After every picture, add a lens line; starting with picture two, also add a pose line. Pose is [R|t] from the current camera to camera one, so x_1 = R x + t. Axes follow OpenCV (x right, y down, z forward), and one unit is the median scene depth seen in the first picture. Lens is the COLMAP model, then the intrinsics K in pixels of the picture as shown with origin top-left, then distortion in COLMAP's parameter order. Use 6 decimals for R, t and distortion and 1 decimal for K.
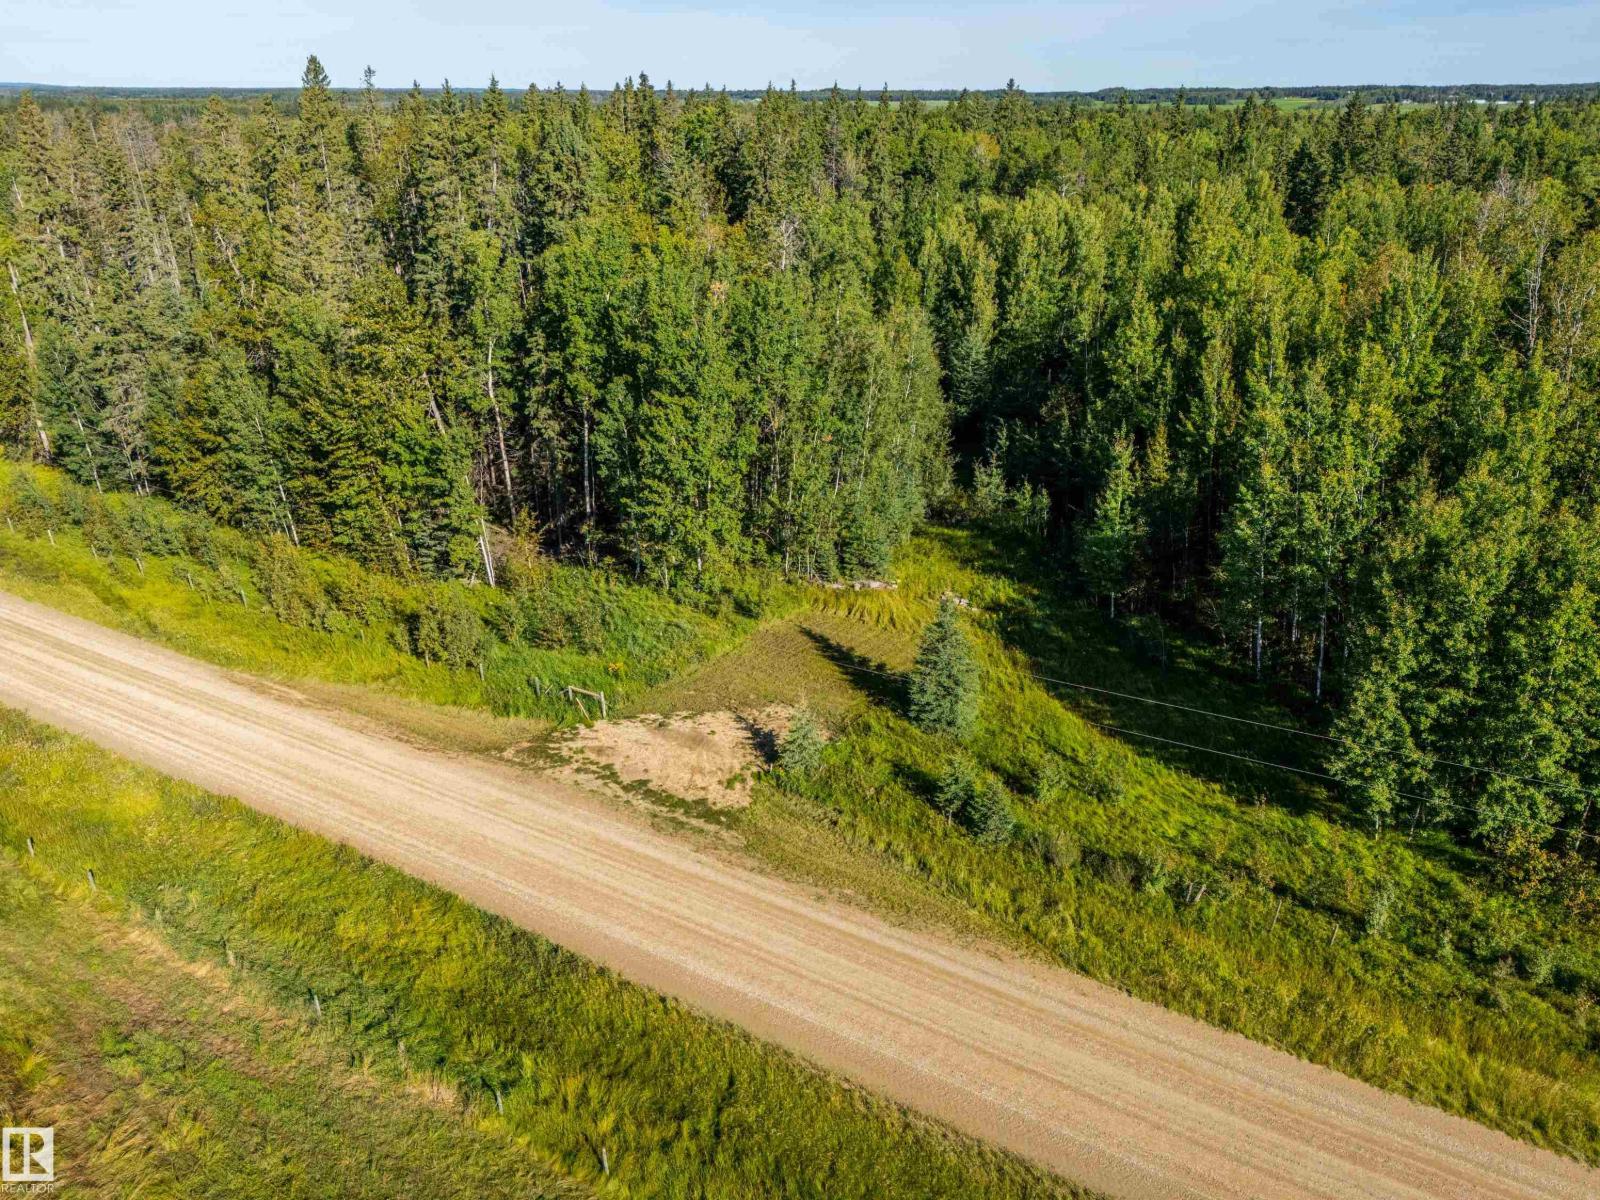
lens RADIAL K [[1181.4, 0, 803.0], [0, 1181.4, 608.0], [0, 0, 1]] dist [0.074234, -0.058885]
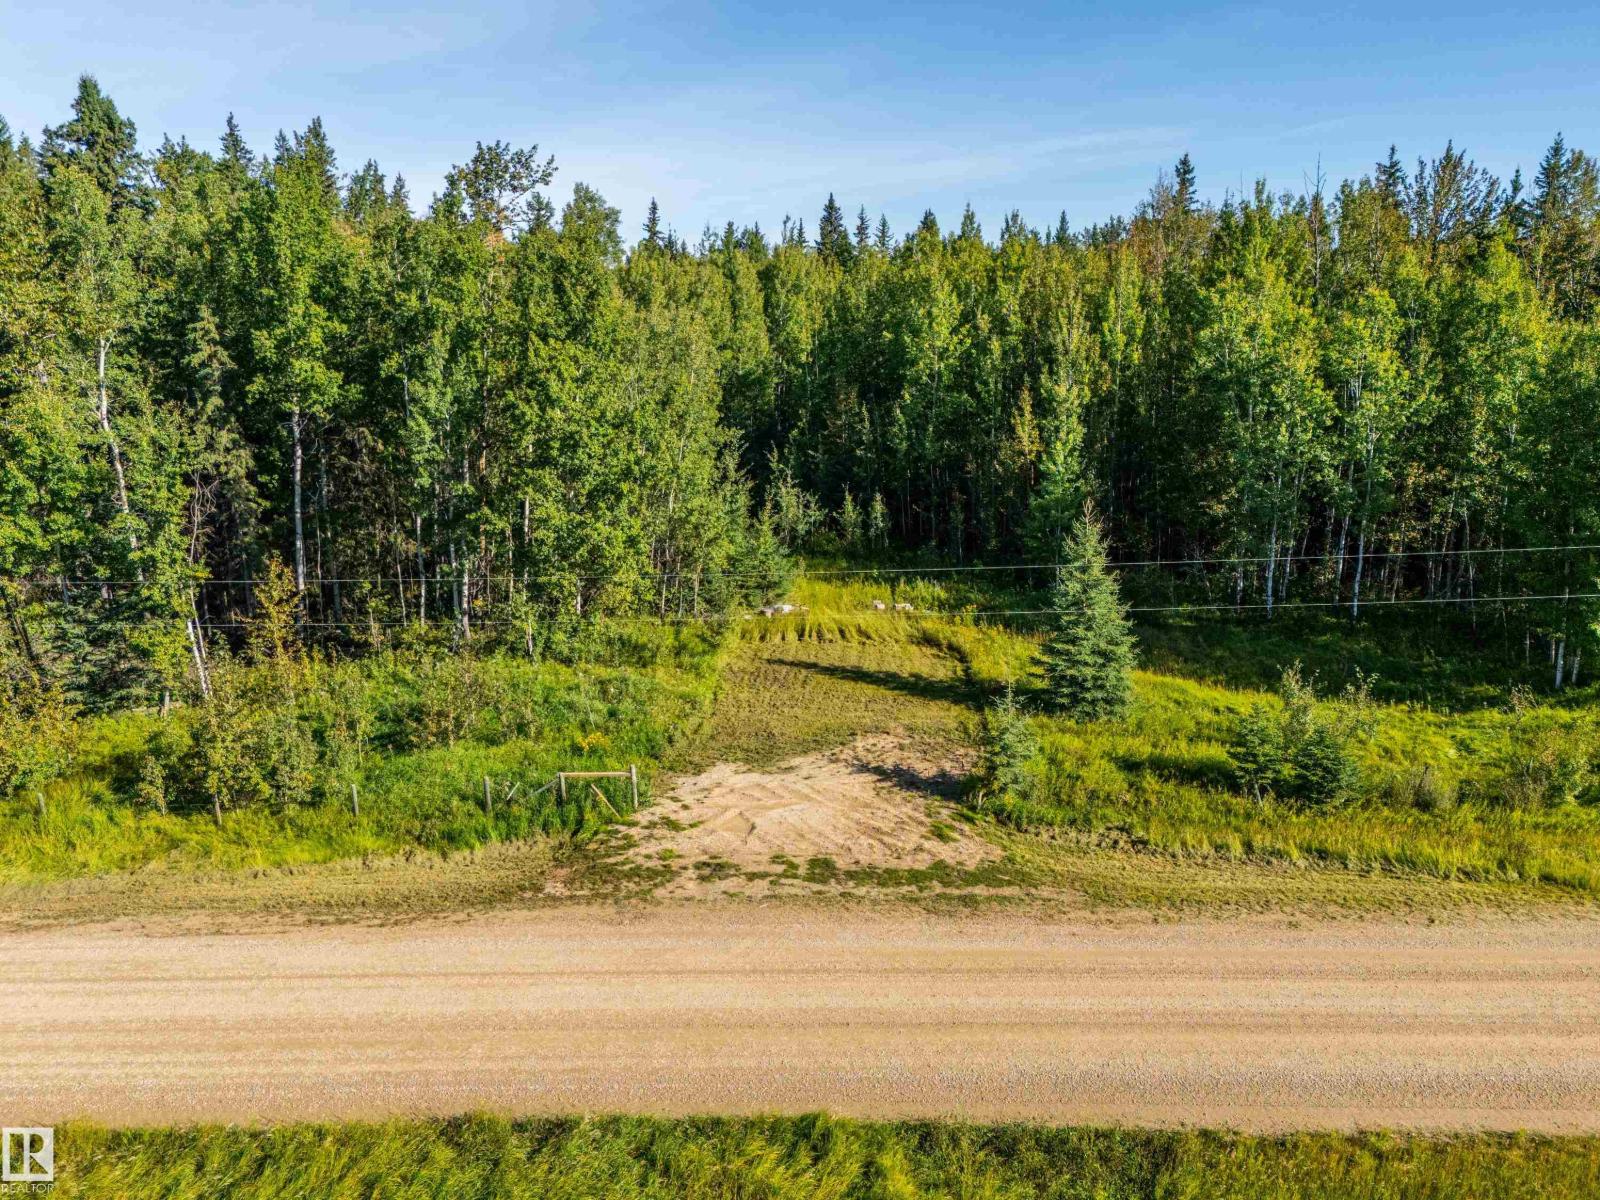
lens RADIAL K [[1181.4, 0, 807.8], [0, 1181.4, 600.0], [0, 0, 1]] dist [0.074234, -0.058885]
pose [[0.857576, -0.131286, 0.497319, -0.434115], [0.205490, 0.973813, -0.097272, 0.074747], [-0.471526, 0.185613, 0.862097, 0.474944]]
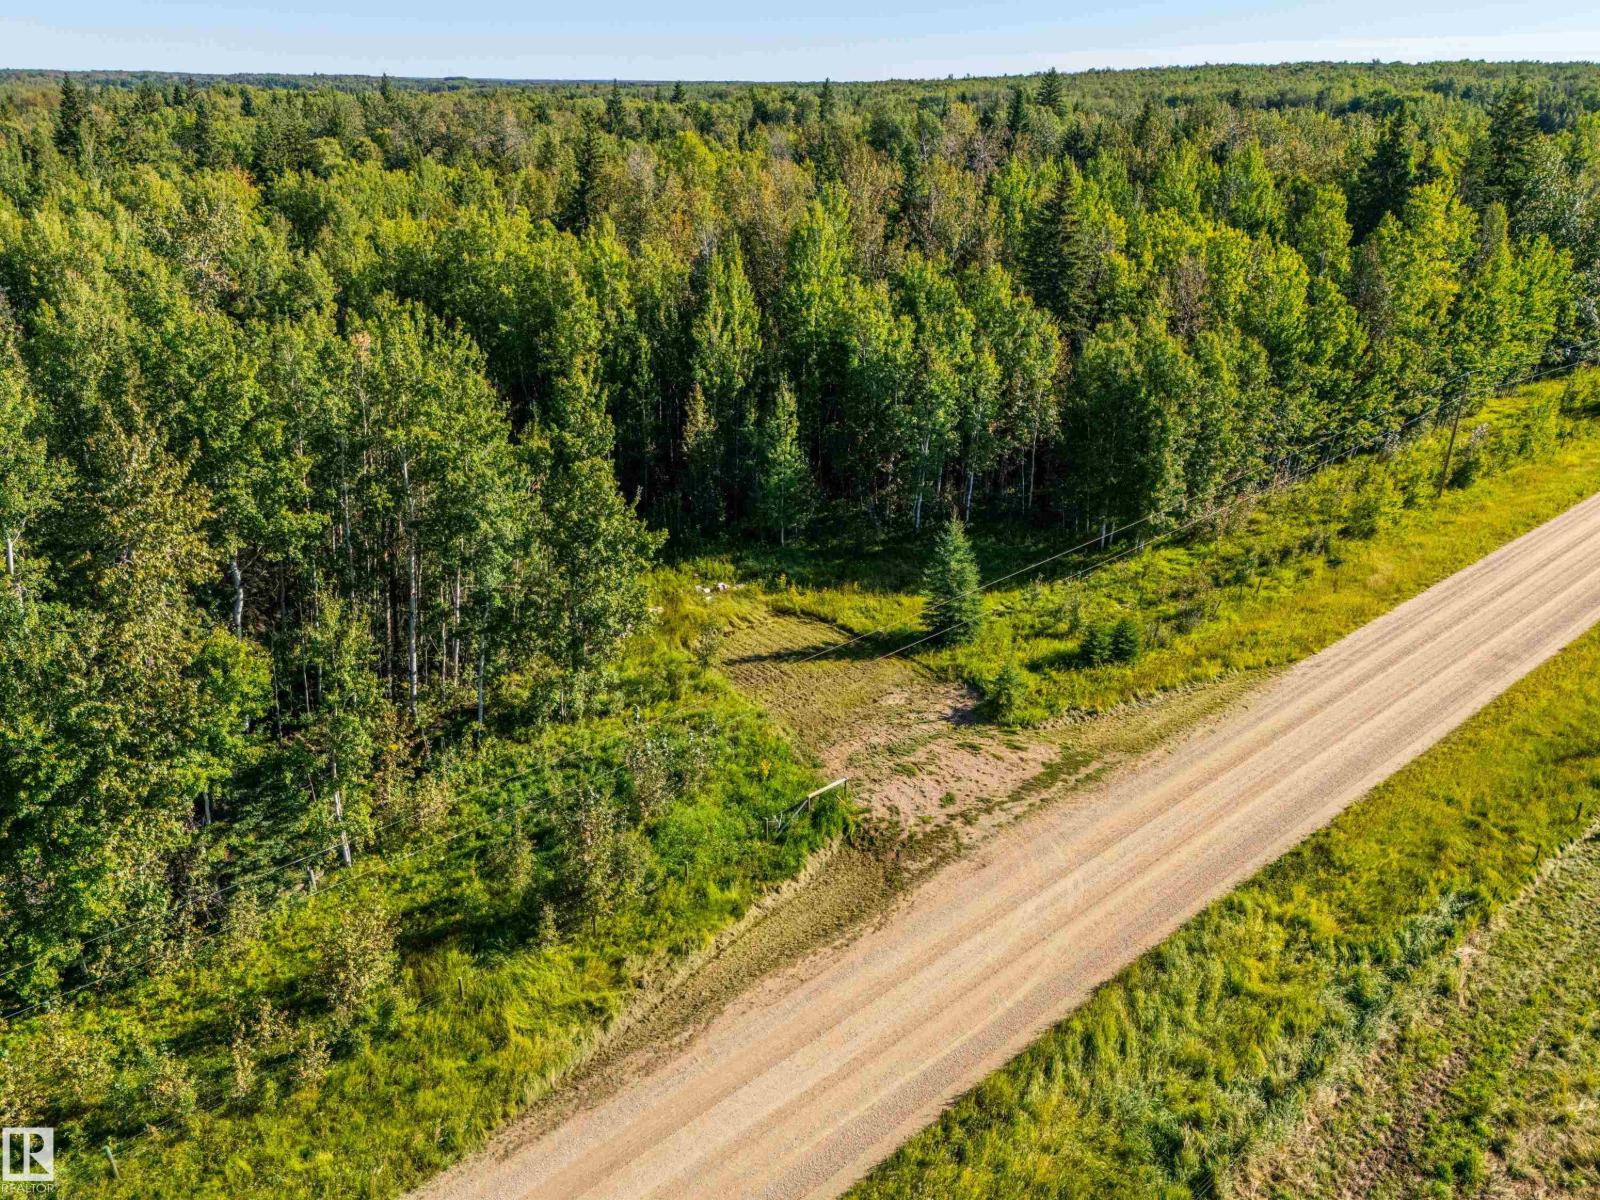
lens RADIAL K [[1181.4, 0, 799.3], [0, 1181.4, 599.5], [0, 0, 1]] dist [0.074234, -0.058885]
pose [[0.301815, -0.379069, 0.874765, -1.008693], [0.372991, 0.891366, 0.257572, -0.315991], [-0.877374, 0.248541, 0.410417, 0.727739]]
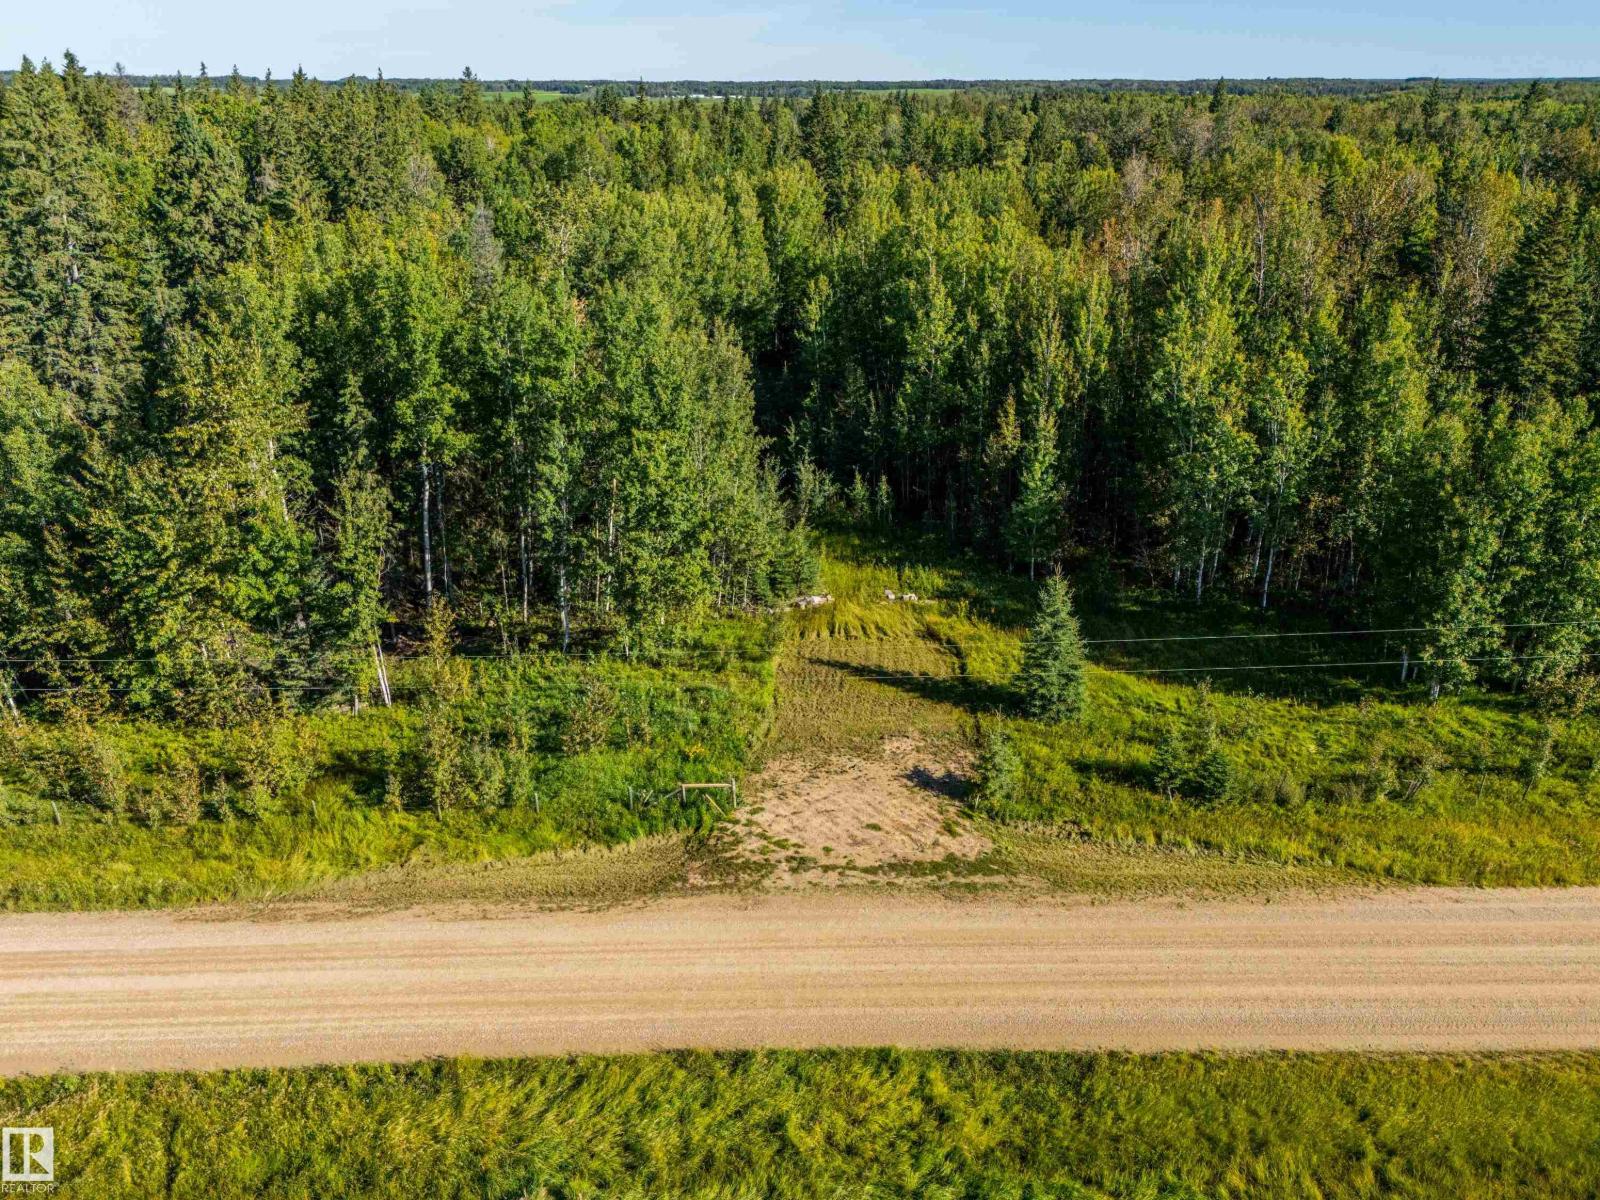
lens RADIAL K [[1181.4, 0, 809.7], [0, 1181.4, 596.7], [0, 0, 1]] dist [0.074234, -0.058885]
pose [[0.843890, -0.209759, 0.493813, -0.588054], [0.210597, 0.976041, 0.054704, -0.106216], [-0.493456, 0.057831, 0.867846, 0.248013]]
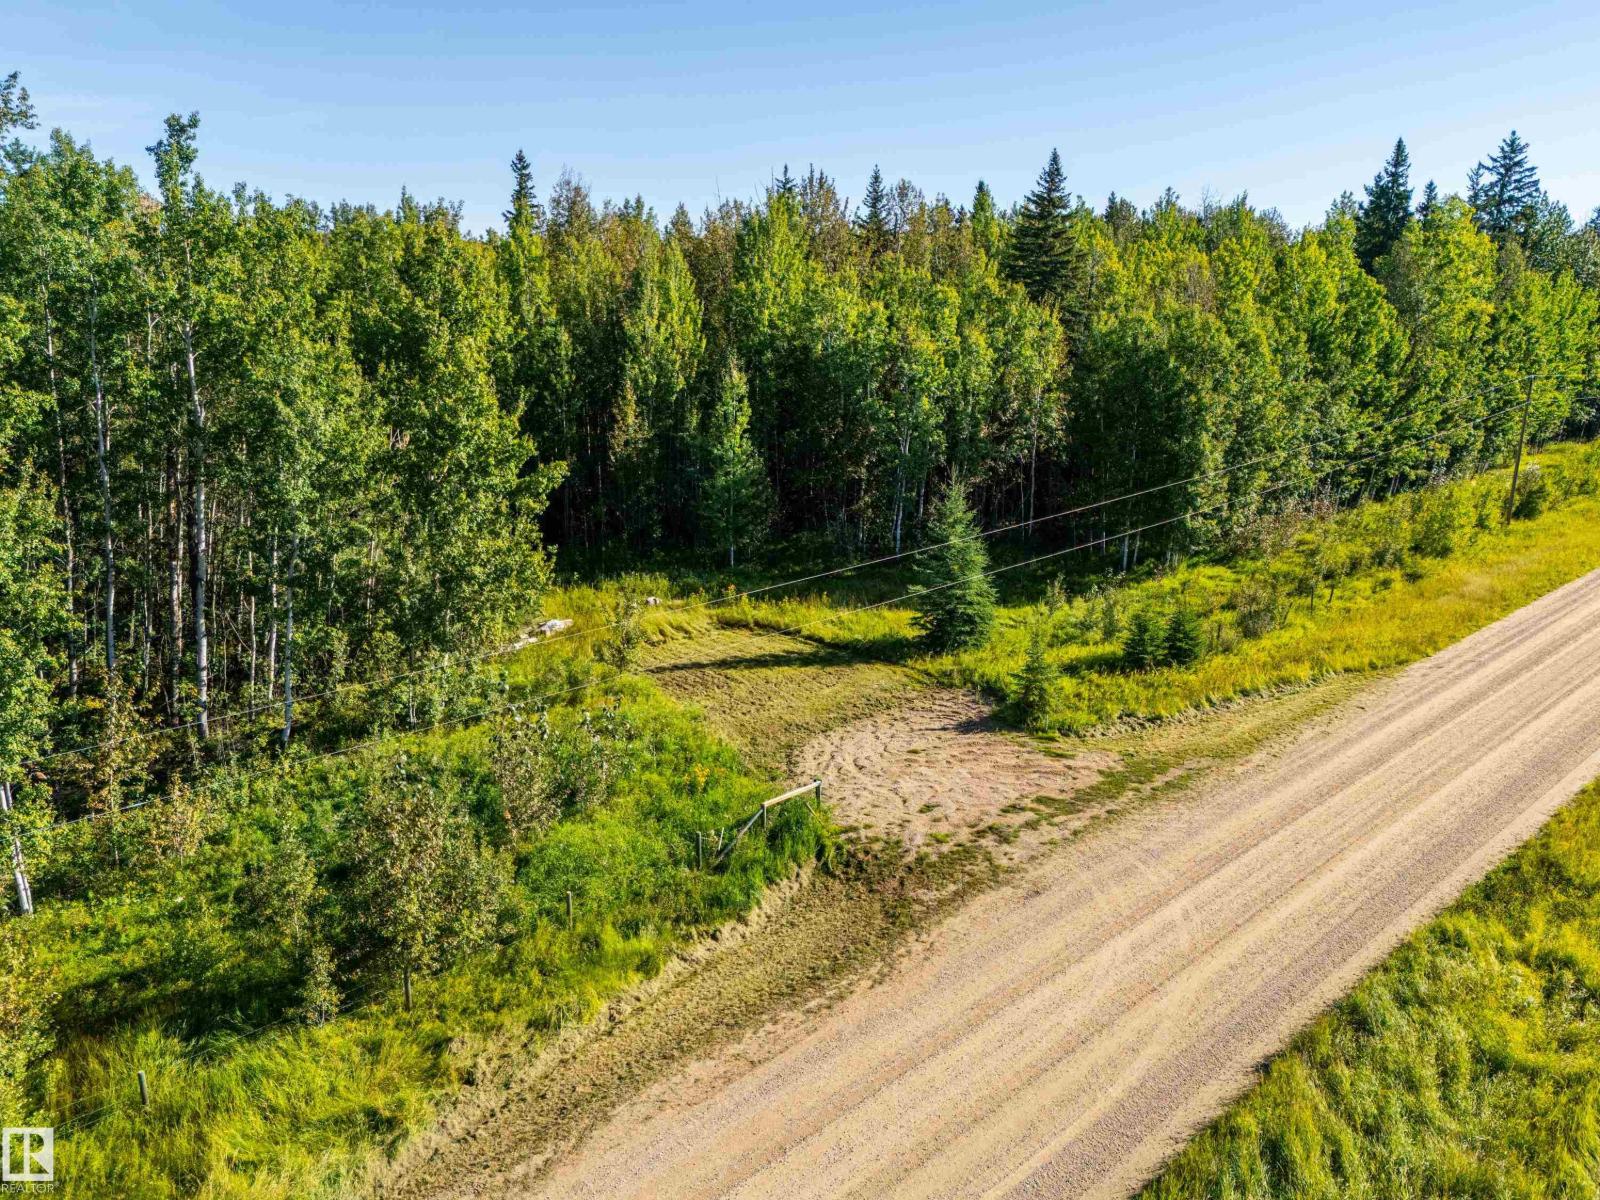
lens RADIAL K [[1181.4, 0, 798.6], [0, 1181.4, 602.8], [0, 0, 1]] dist [0.074234, -0.058885]
pose [[0.268019, -0.249267, 0.930608, -0.788956], [0.376767, 0.916139, 0.136880, -0.103210], [-0.886686, 0.313936, 0.339458, 0.887646]]
